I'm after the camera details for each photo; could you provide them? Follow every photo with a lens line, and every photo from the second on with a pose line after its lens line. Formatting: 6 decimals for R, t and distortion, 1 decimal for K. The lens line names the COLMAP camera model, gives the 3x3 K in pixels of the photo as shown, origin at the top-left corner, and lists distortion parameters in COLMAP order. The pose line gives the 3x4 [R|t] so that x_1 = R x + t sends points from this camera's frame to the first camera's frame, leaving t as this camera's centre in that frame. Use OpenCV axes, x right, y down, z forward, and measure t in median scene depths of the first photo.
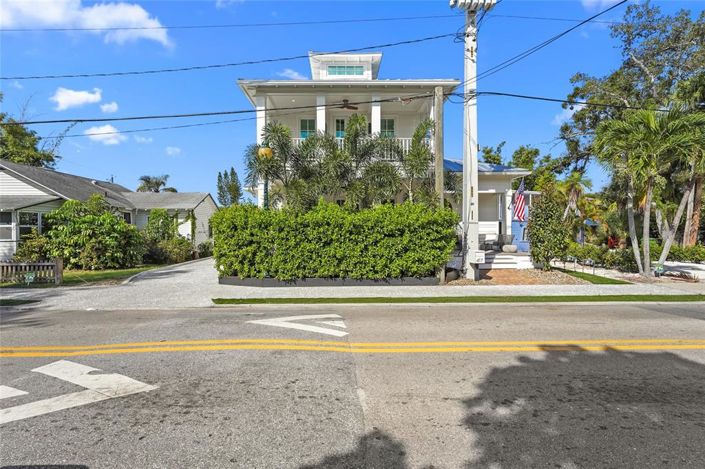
lens RADIAL K [[330.0, 0, 352.5], [0, 330.0, 234.5], [0, 0, 1]] dist [-0.001279, -0.000130]
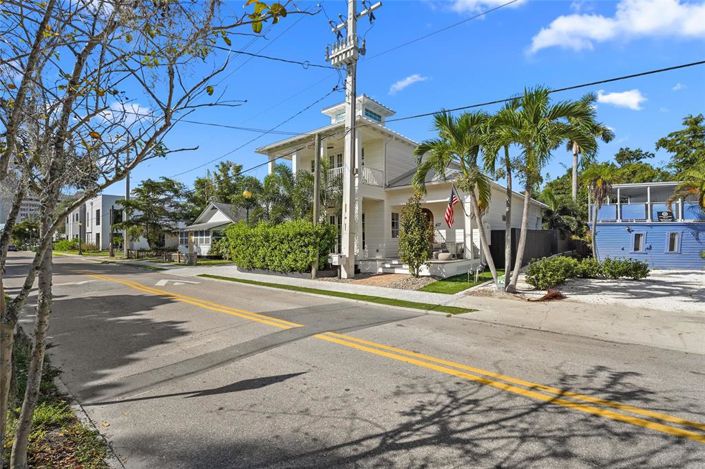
lens RADIAL K [[330.0, 0, 352.5], [0, 330.0, 234.5], [0, 0, 1]] dist [-0.001279, -0.000130]
pose [[0.726020, -0.012686, -0.687556, 1.291959], [-0.005686, 0.999685, -0.024448, 0.001050], [0.687650, 0.021659, 0.725719, 0.124795]]
